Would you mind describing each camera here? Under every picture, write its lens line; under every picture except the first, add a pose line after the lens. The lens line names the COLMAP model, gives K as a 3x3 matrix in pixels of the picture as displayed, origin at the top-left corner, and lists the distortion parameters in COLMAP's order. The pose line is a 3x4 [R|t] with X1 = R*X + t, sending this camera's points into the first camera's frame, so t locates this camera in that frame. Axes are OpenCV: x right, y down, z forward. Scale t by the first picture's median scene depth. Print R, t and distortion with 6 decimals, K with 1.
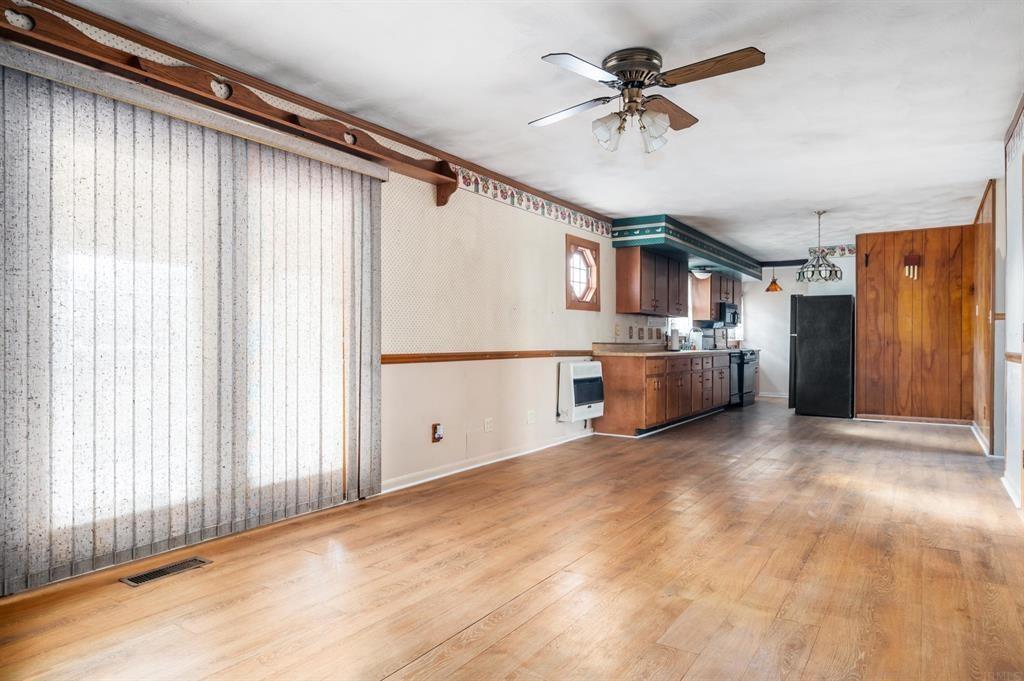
lens RADIAL K [[619.7, 0, 521.6], [0, 619.7, 343.1], [0, 0, 1]] dist [-0.000006, 0.000169]
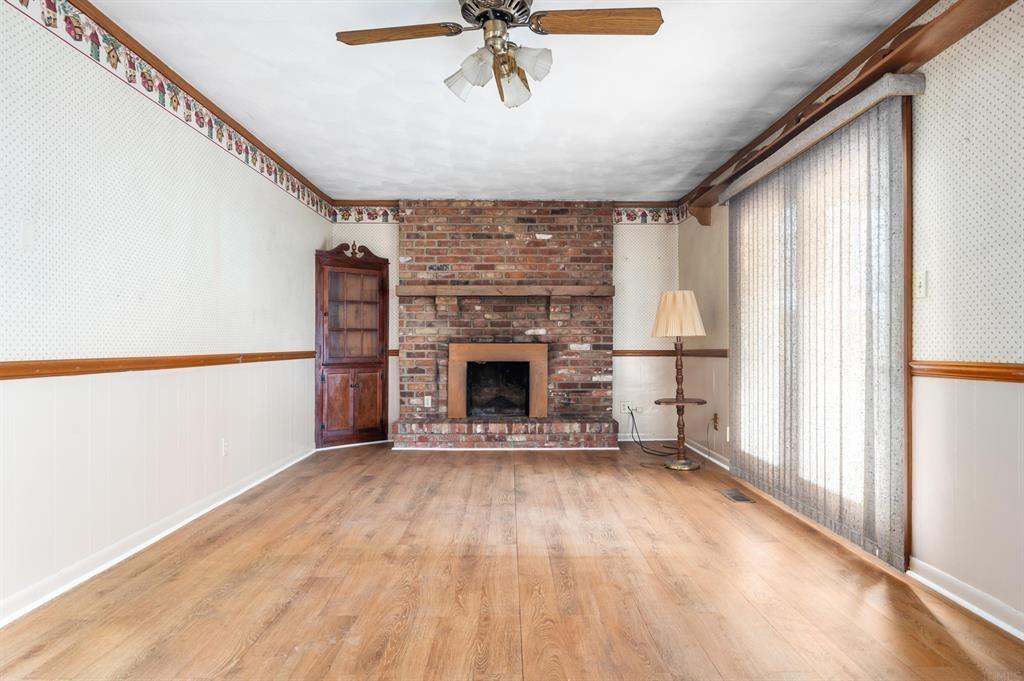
lens RADIAL K [[619.7, 0, 521.6], [0, 619.7, 343.1], [0, 0, 1]] dist [-0.000006, 0.000169]
pose [[-0.825602, 0.000907, -0.564252, 0.597830], [0.002531, 0.999995, -0.002096, 0.001362], [0.564247, -0.003159, -0.825600, 1.672496]]
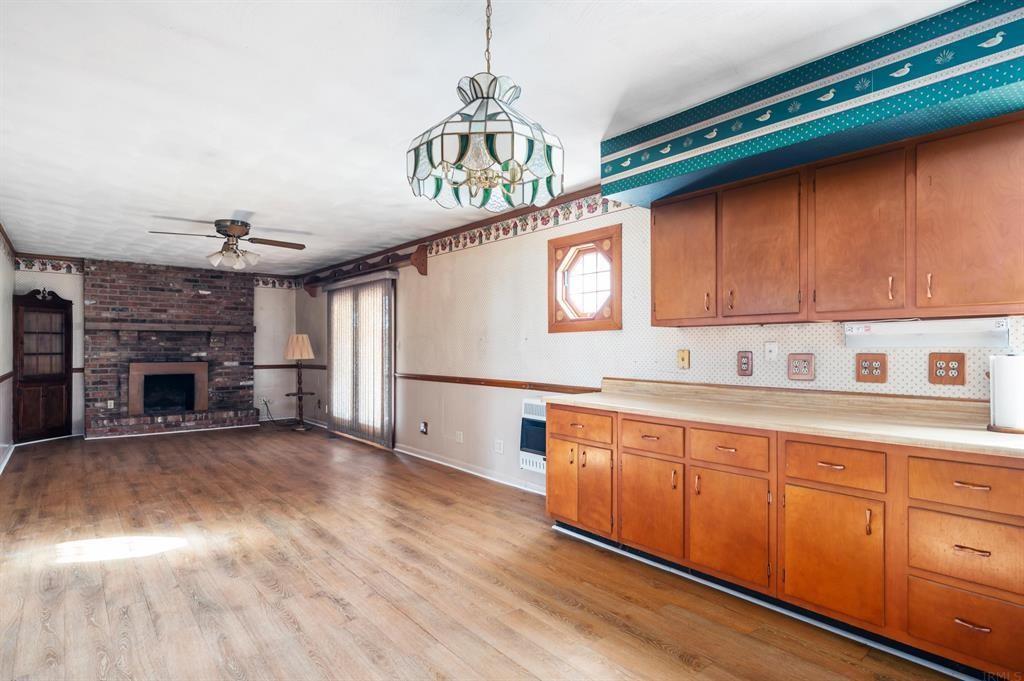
lens RADIAL K [[533.4, 0, 517.7], [0, 533.4, 346.0], [0, 0, 1]] dist [0.001483, 0.000039]
pose [[-0.286861, -0.003347, -0.957966, 1.498282], [0.000405, 0.999993, -0.003615, -0.069919], [0.957972, -0.001425, -0.286858, 2.307867]]
